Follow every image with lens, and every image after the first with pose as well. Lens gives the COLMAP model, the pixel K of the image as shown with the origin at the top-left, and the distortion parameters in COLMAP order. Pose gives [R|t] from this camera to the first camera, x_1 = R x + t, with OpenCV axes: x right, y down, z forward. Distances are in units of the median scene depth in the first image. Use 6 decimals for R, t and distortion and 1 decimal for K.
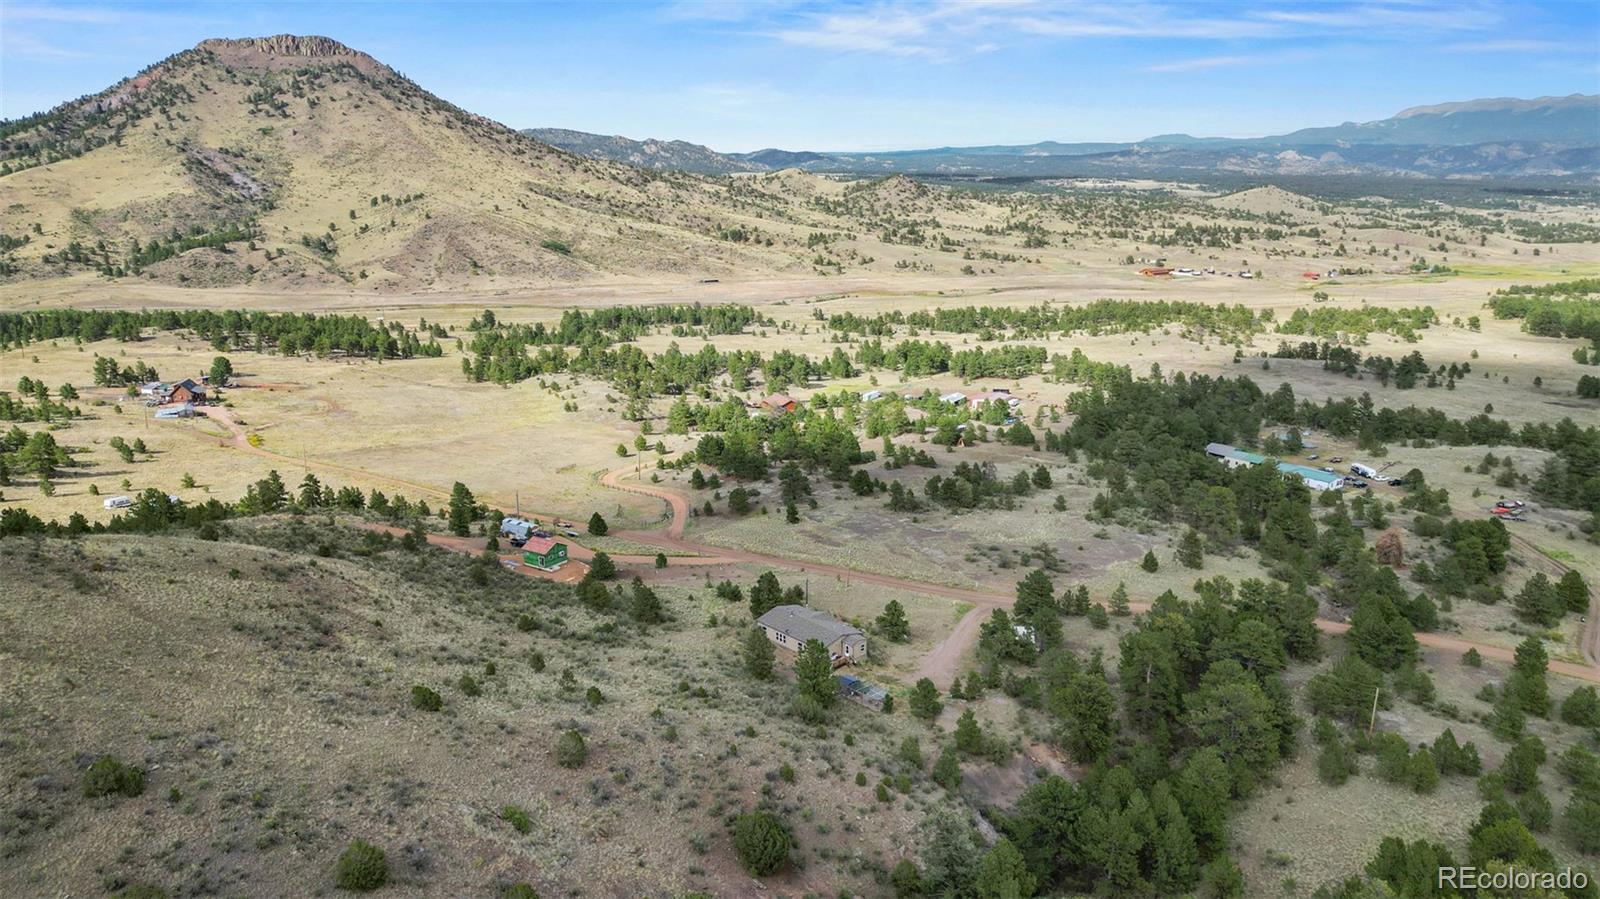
lens RADIAL K [[1132.7, 0, 800.7], [0, 1132.7, 462.1], [0, 0, 1]] dist [0.040081, -0.046459]
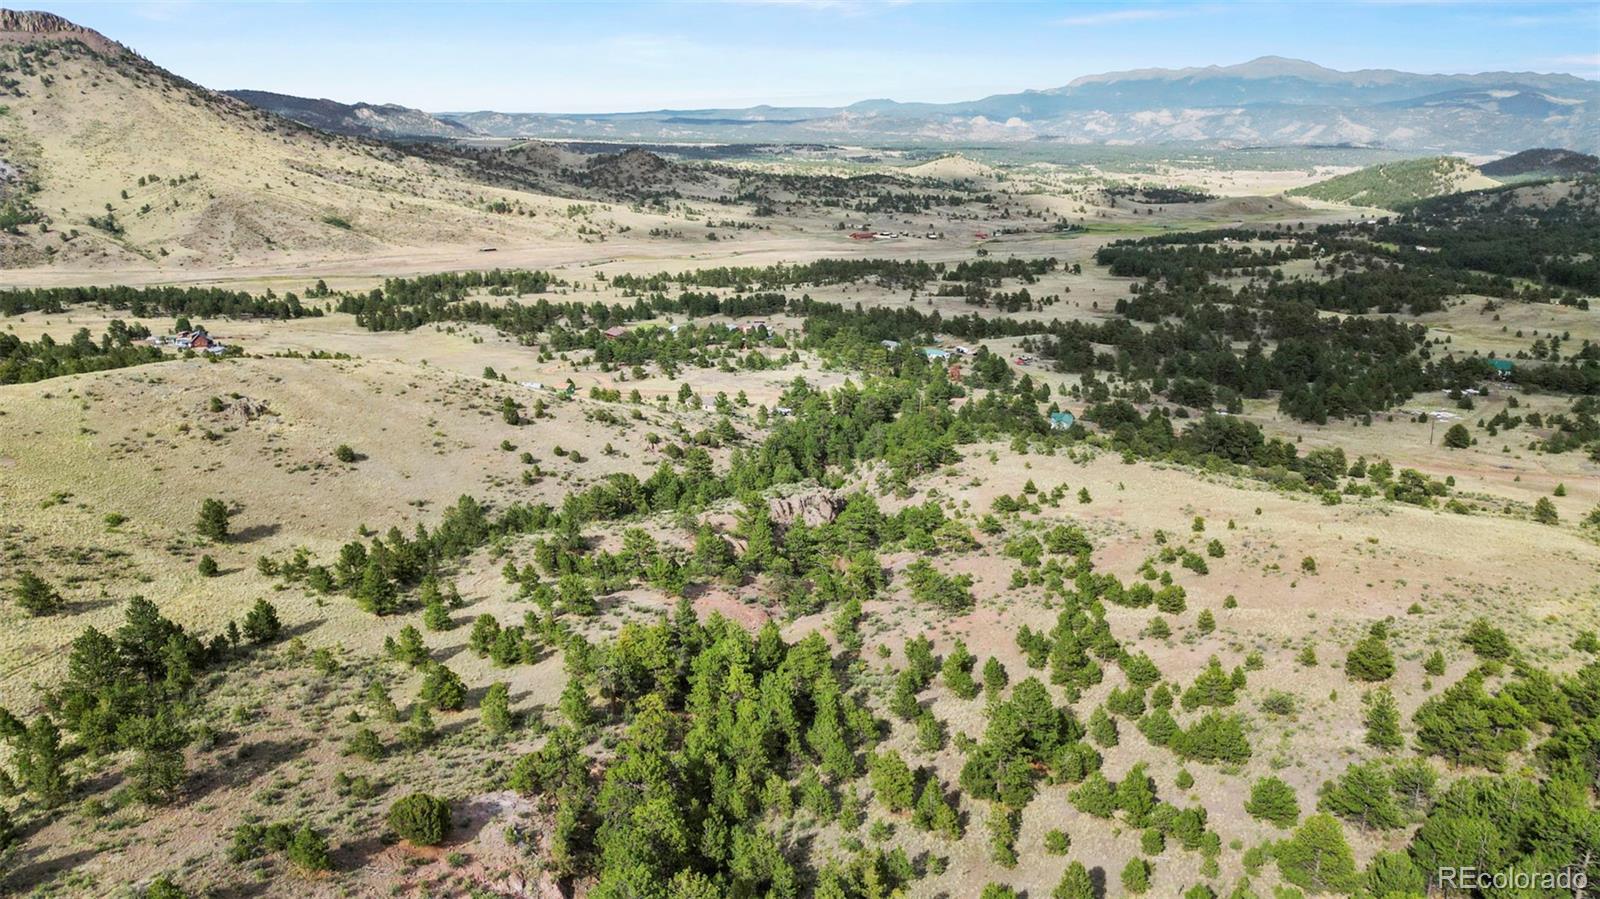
lens RADIAL K [[1132.7, 0, 810.2], [0, 1132.7, 448.5], [0, 0, 1]] dist [0.040081, -0.046459]
pose [[0.969614, -0.065456, 0.235719, -0.045355], [0.060406, 0.997764, 0.028589, 0.024076], [-0.237064, -0.013481, 0.971401, -0.175470]]
